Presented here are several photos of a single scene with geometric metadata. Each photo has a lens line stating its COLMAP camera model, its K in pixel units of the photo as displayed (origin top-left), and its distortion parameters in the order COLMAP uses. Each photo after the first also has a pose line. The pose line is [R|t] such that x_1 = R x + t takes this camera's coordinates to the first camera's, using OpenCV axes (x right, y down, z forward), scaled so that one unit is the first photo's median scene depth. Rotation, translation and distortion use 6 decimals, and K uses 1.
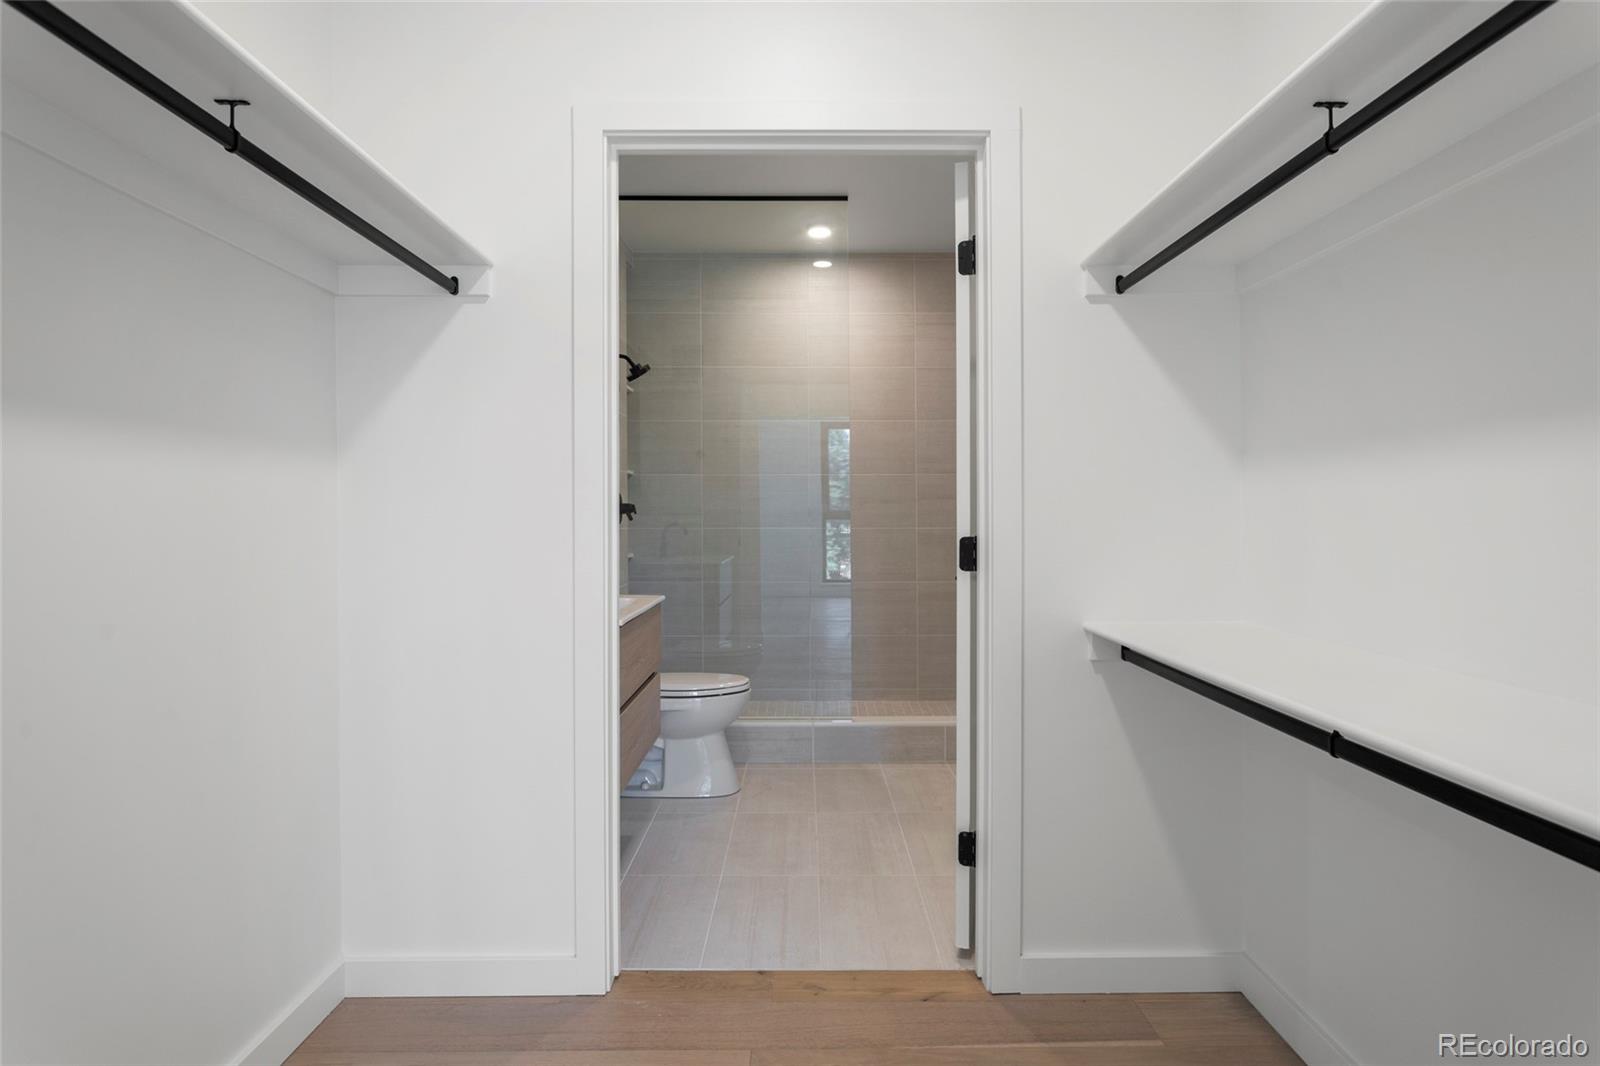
lens RADIAL K [[916.5, 0, 803.6], [0, 916.5, 529.8], [0, 0, 1]] dist [-0.011868, 0.004009]
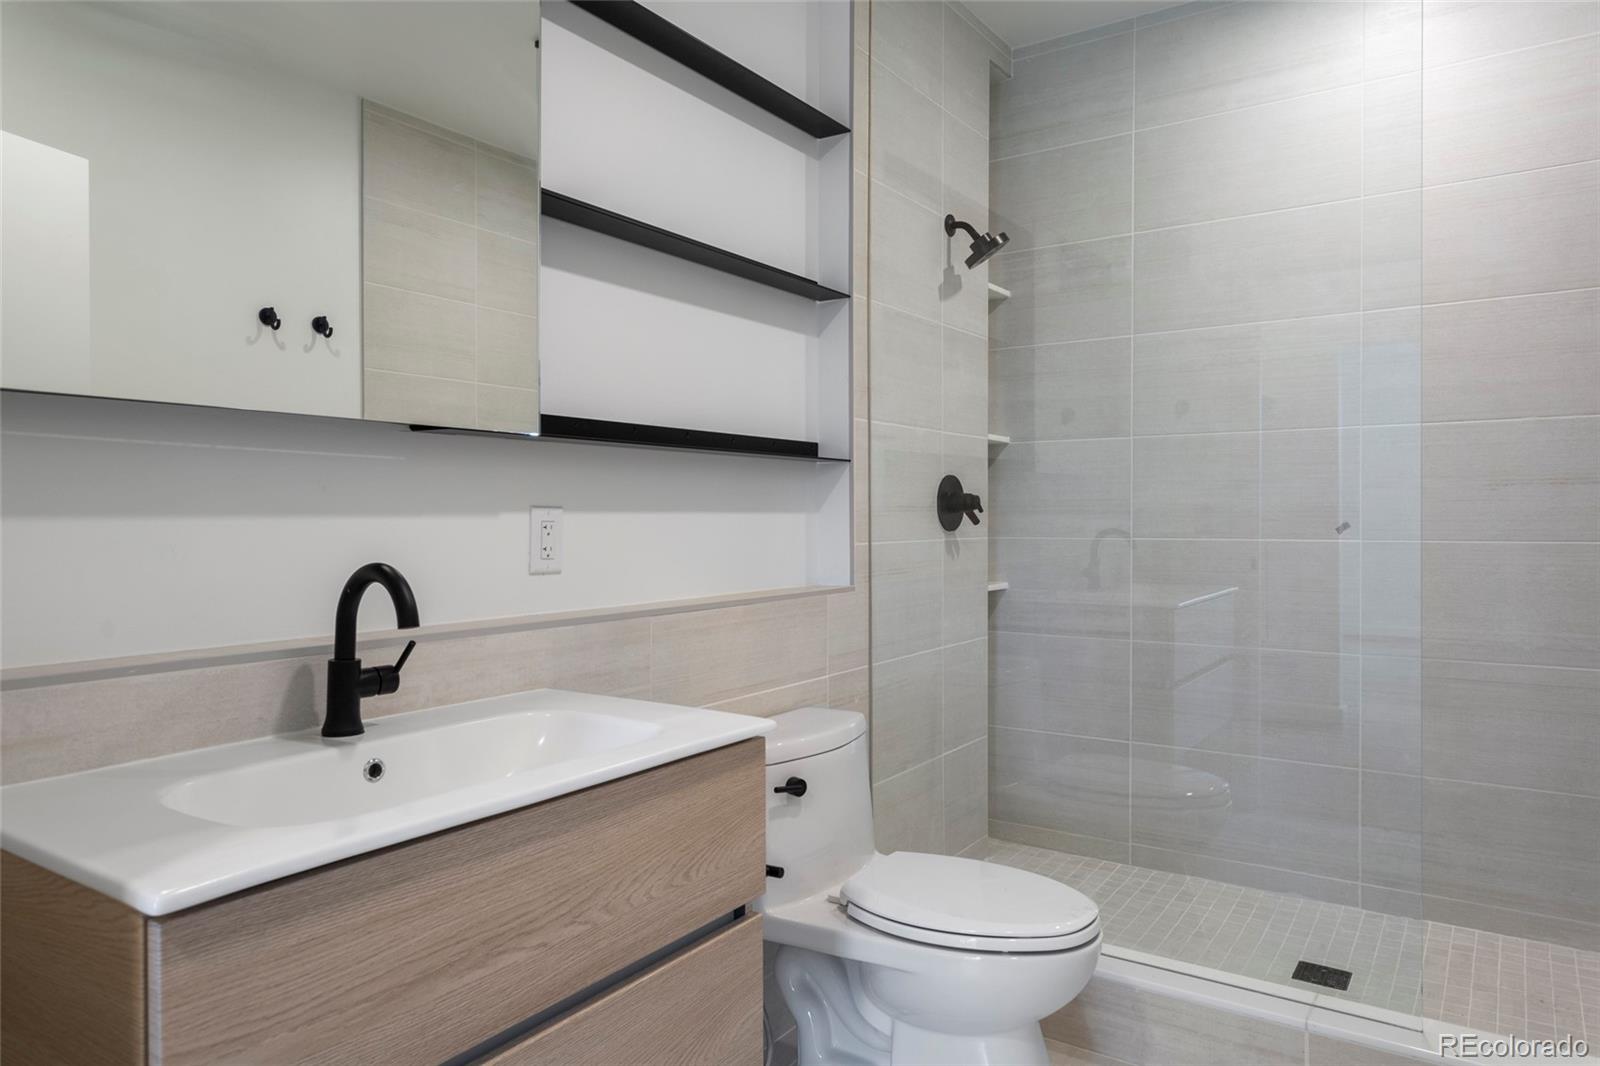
lens RADIAL K [[1025.8, 0, 794.7], [0, 1025.8, 524.2], [0, 0, 1]] dist [-0.000730, -0.002061]
pose [[0.823014, 0.010635, -0.567922, 0.065528], [-0.013156, 0.999913, -0.000339, -0.007573], [0.567869, 0.007751, 0.823082, 0.405208]]
